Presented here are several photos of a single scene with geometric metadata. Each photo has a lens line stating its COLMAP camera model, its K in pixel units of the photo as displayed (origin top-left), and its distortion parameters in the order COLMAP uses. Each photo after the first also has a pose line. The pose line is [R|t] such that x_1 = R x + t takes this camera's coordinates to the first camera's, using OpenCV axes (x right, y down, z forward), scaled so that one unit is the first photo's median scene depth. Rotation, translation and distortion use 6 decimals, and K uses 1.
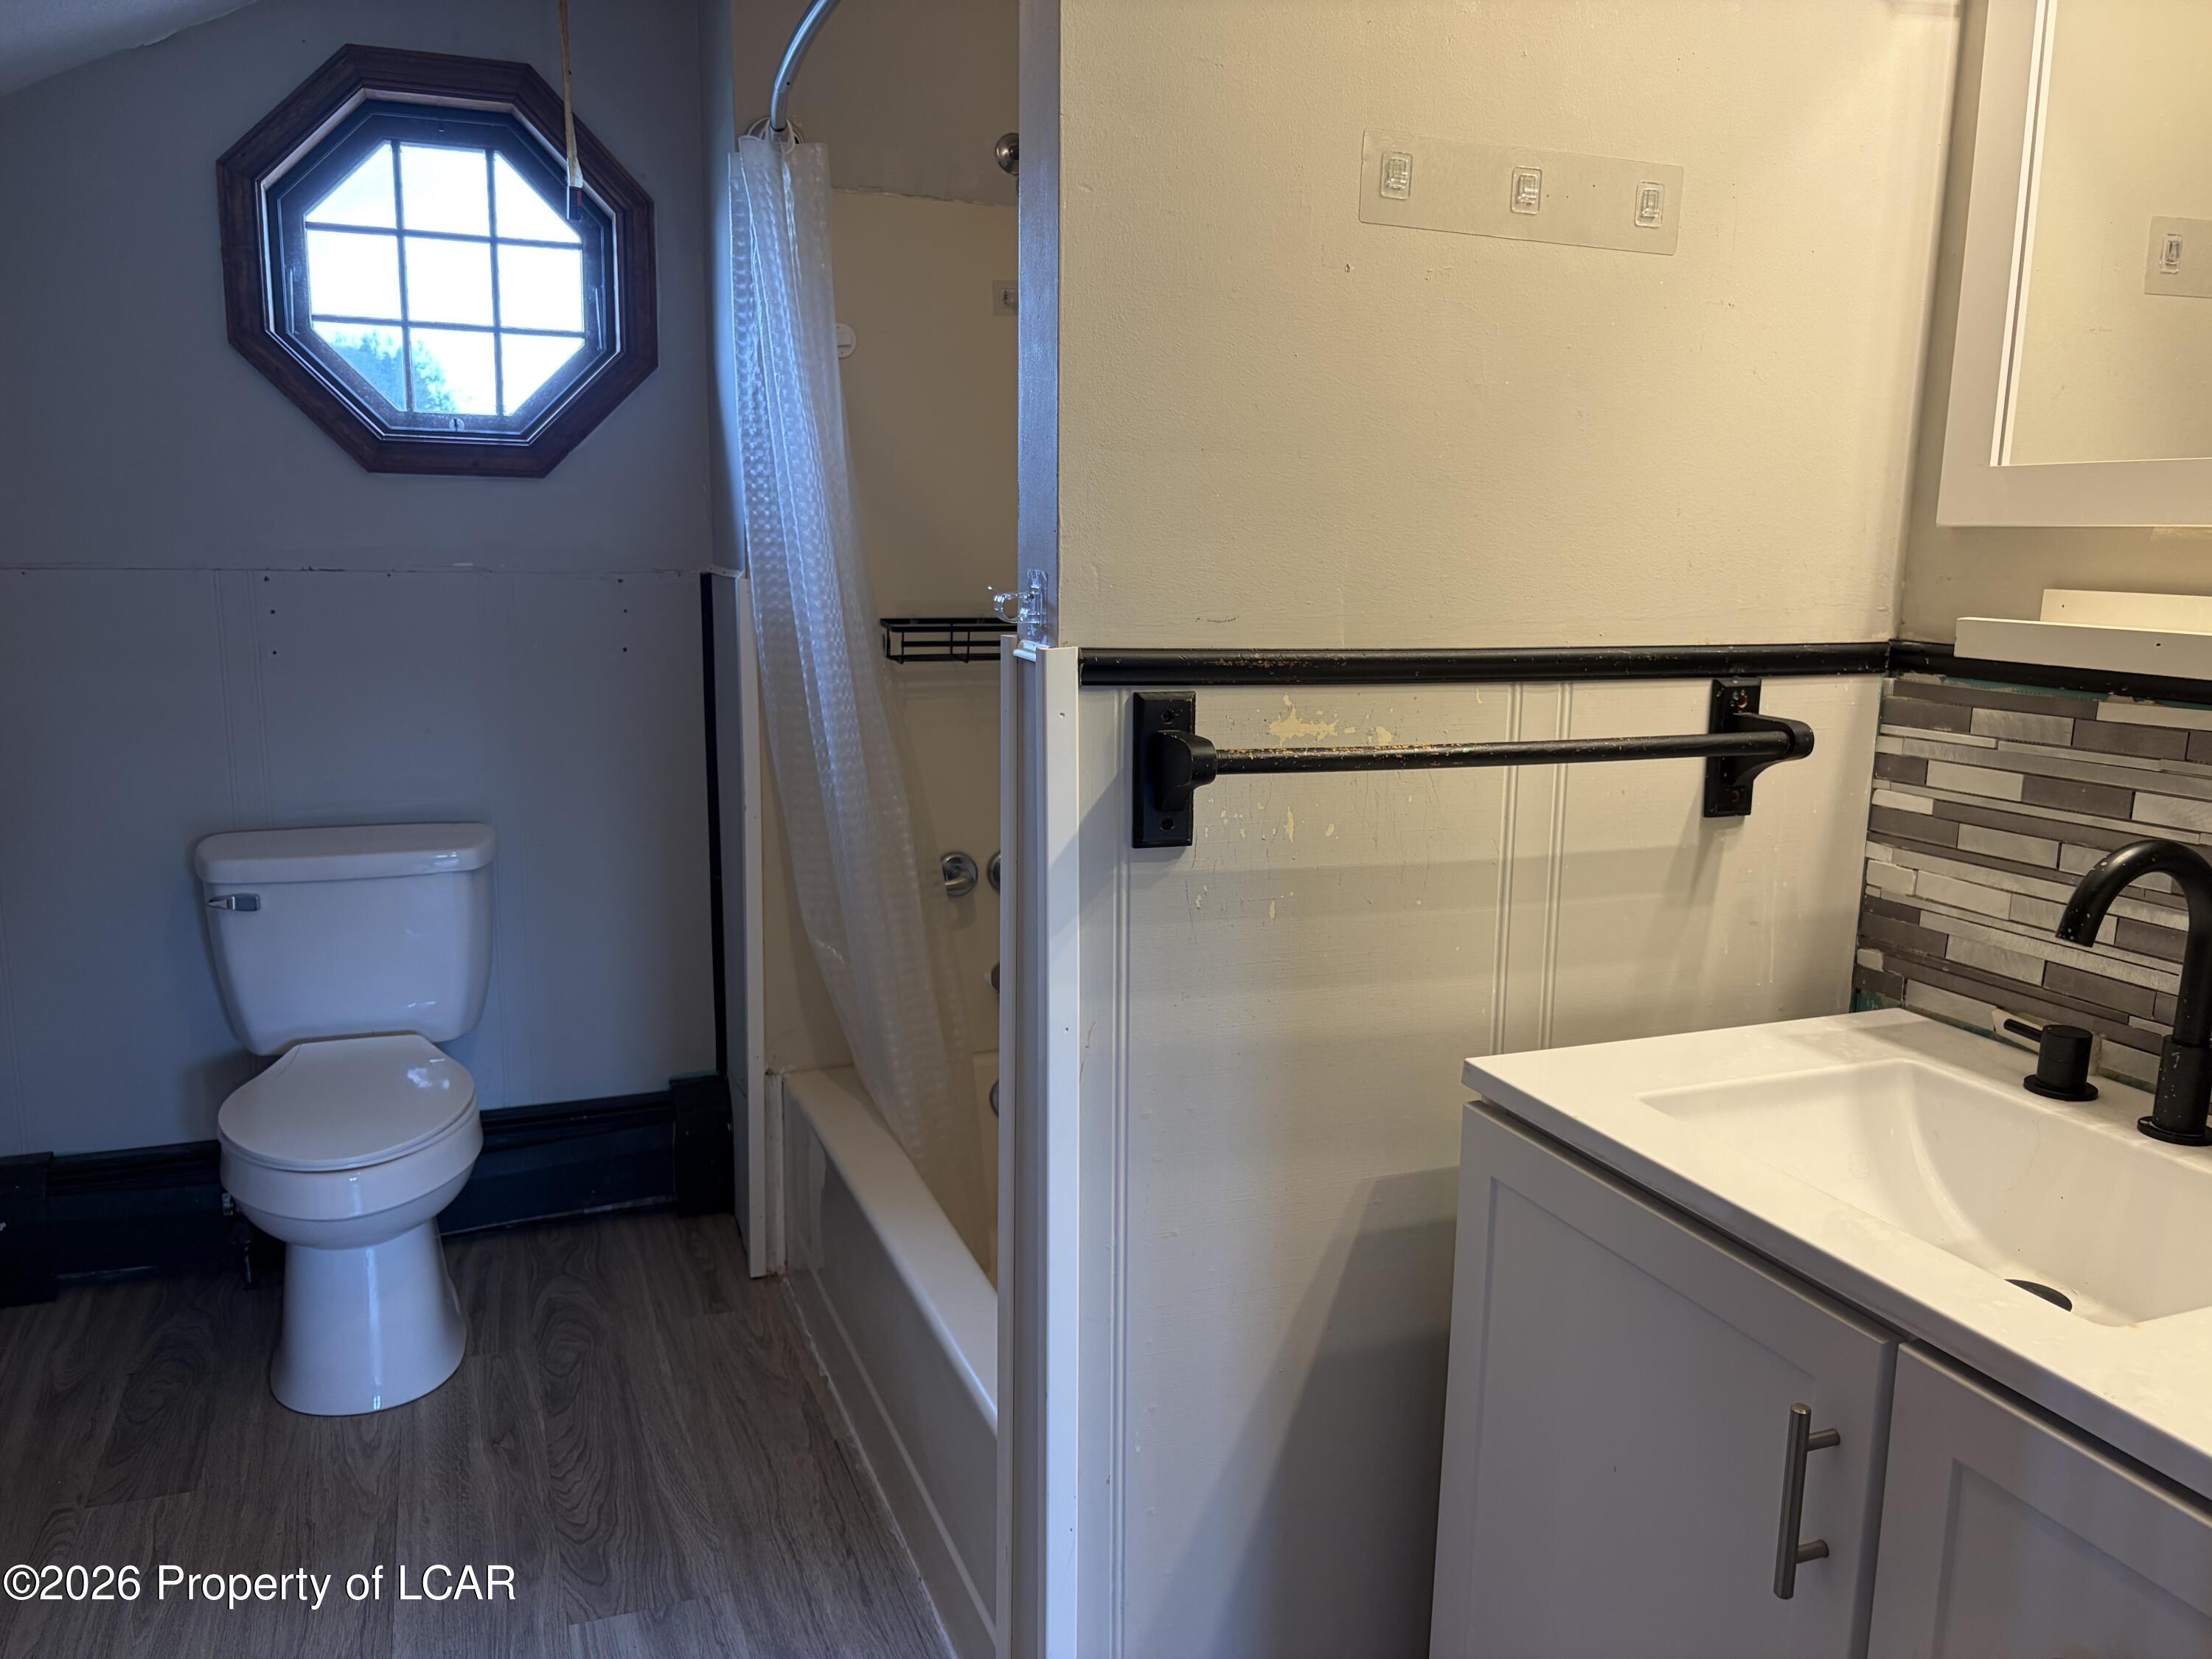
lens RADIAL K [[1684.3, 0, 1114.9], [0, 1684.3, 850.8], [0, 0, 1]] dist [0.045688, -0.064429]
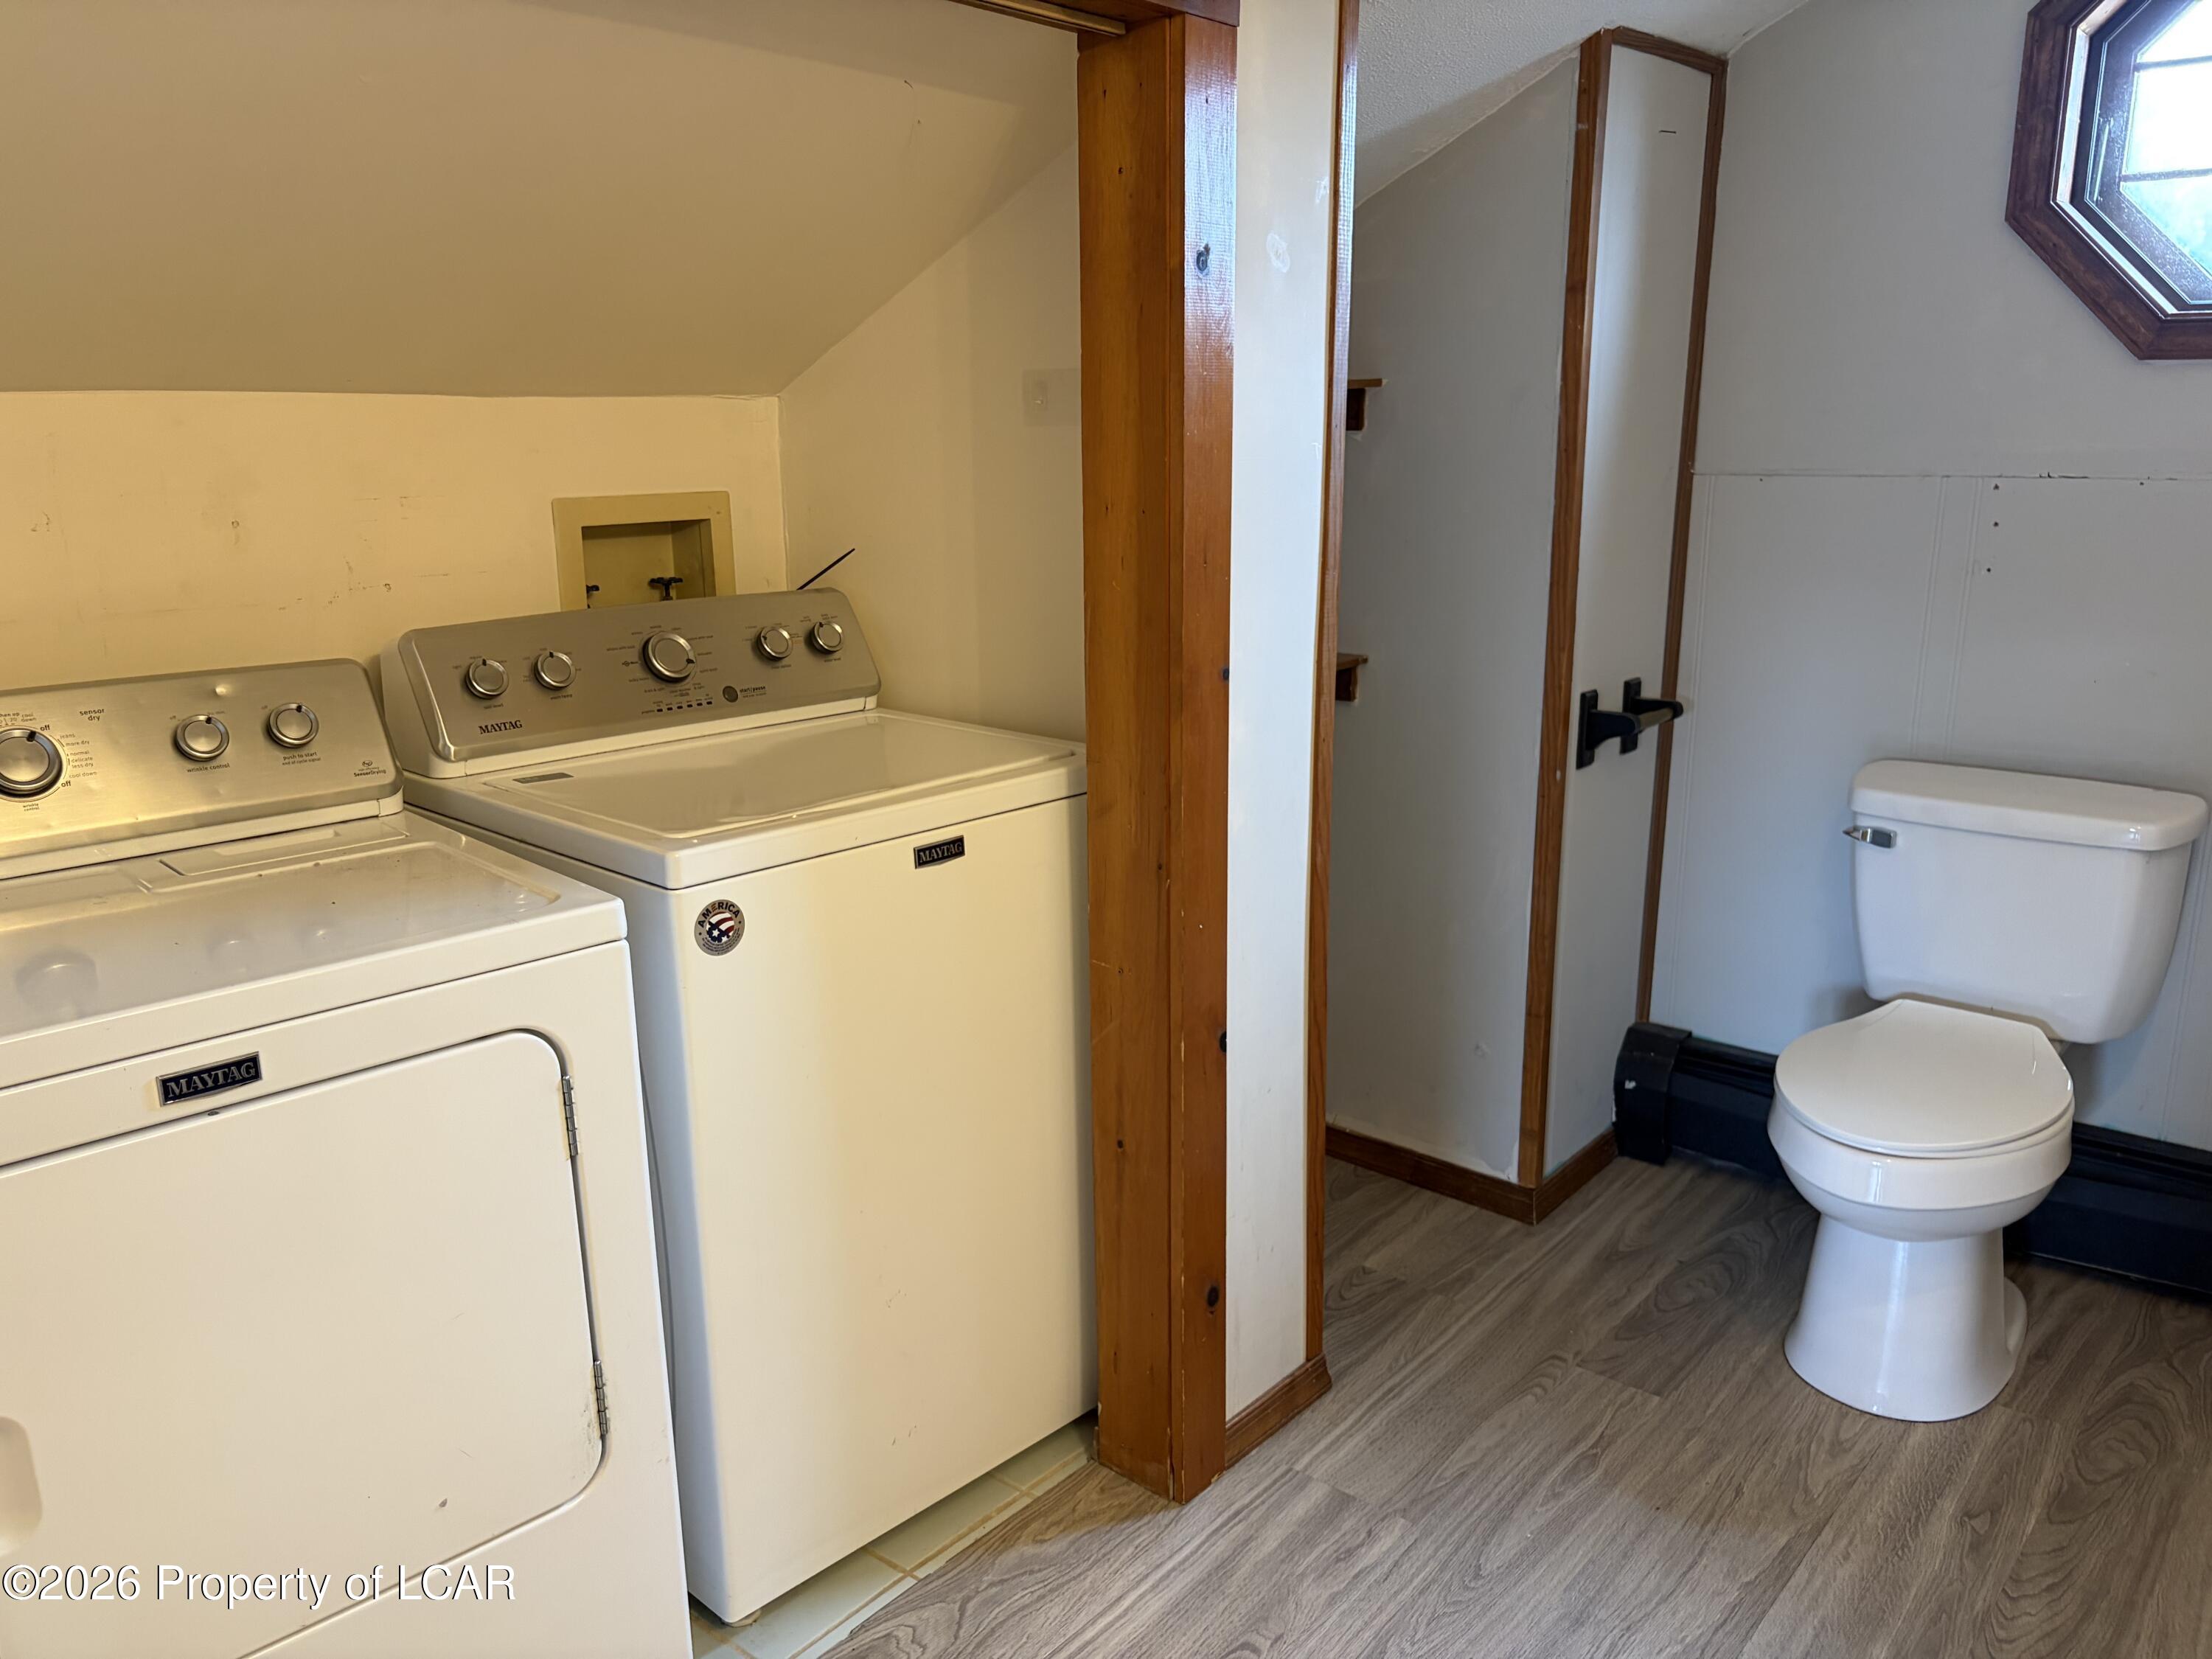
lens RADIAL K [[1695.5, 0, 1106.0], [0, 1695.5, 829.5], [0, 0, 1]] dist [0.050822, -0.055134]
pose [[0.467465, 0.191089, -0.863112, 0.099748], [-0.139468, 0.980072, 0.141447, -0.046131], [0.872941, 0.054255, 0.484800, 0.162222]]
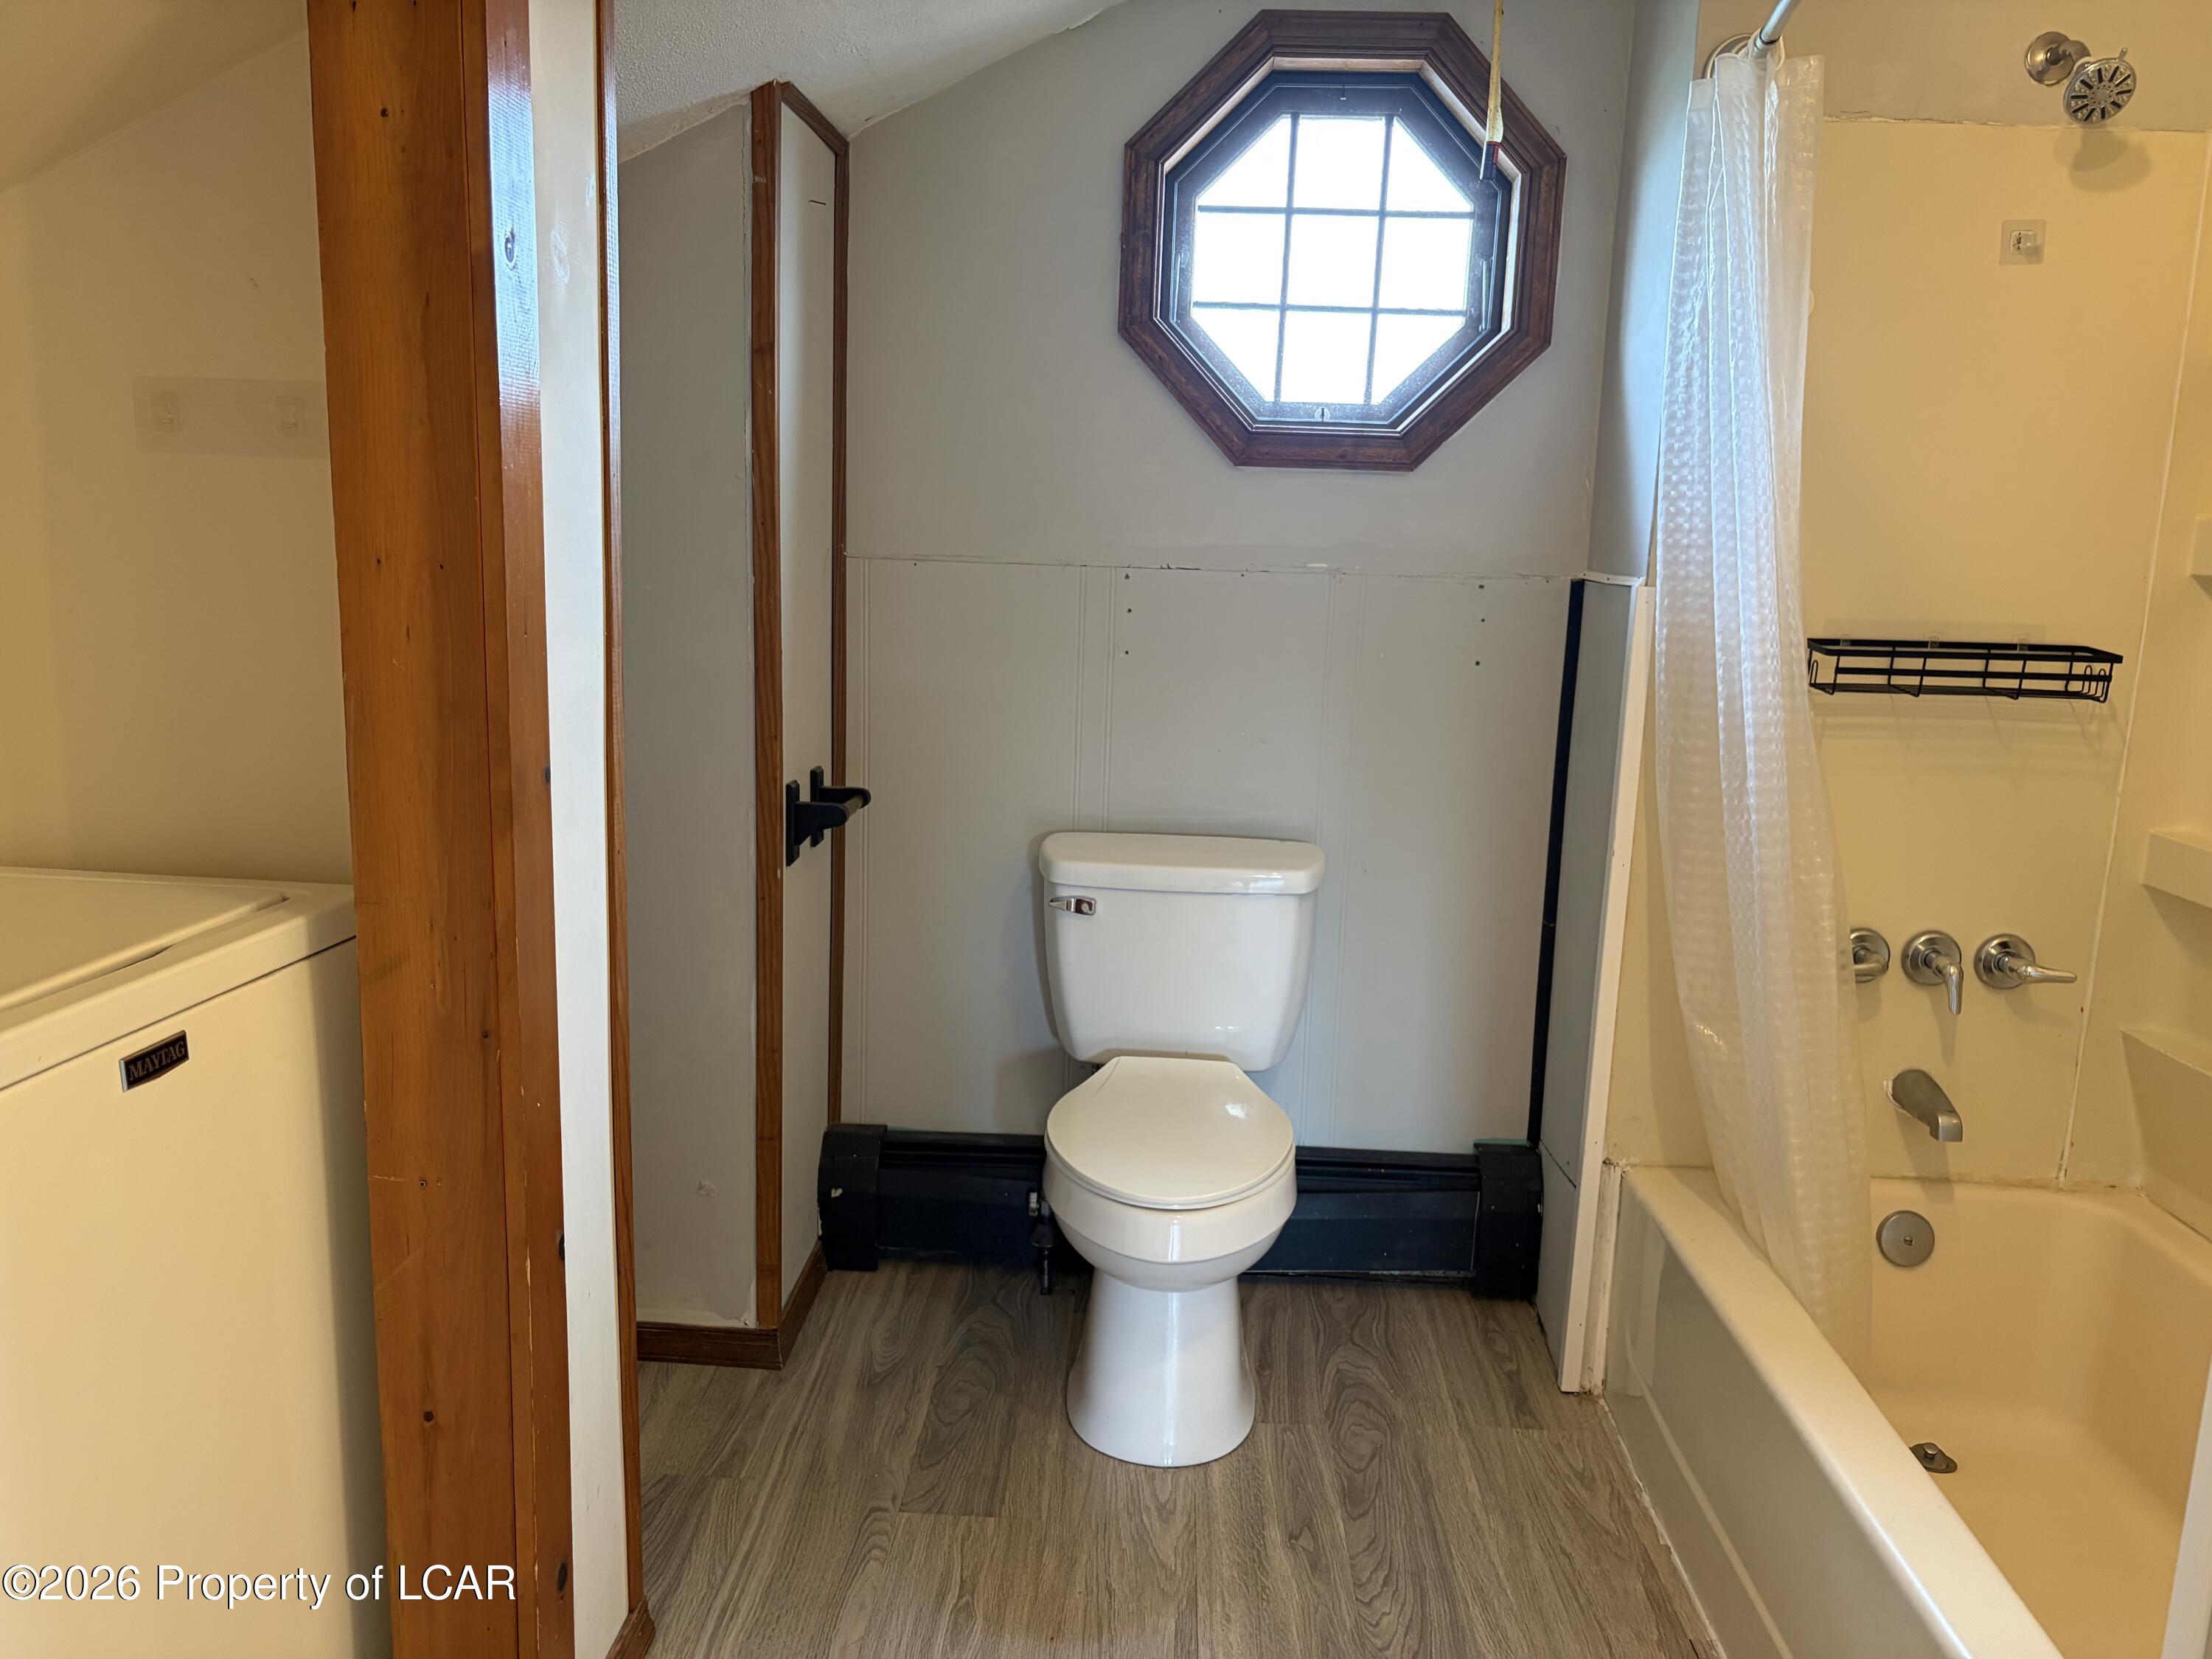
lens RADIAL K [[1680.6, 0, 1082.0], [0, 1680.6, 843.1], [0, 0, 1]] dist [0.023754, -0.043409]
pose [[0.910230, 0.088671, -0.404499, -0.122816], [-0.091215, 0.995746, 0.013021, -0.017347], [0.403932, 0.025045, 0.914446, 0.113479]]
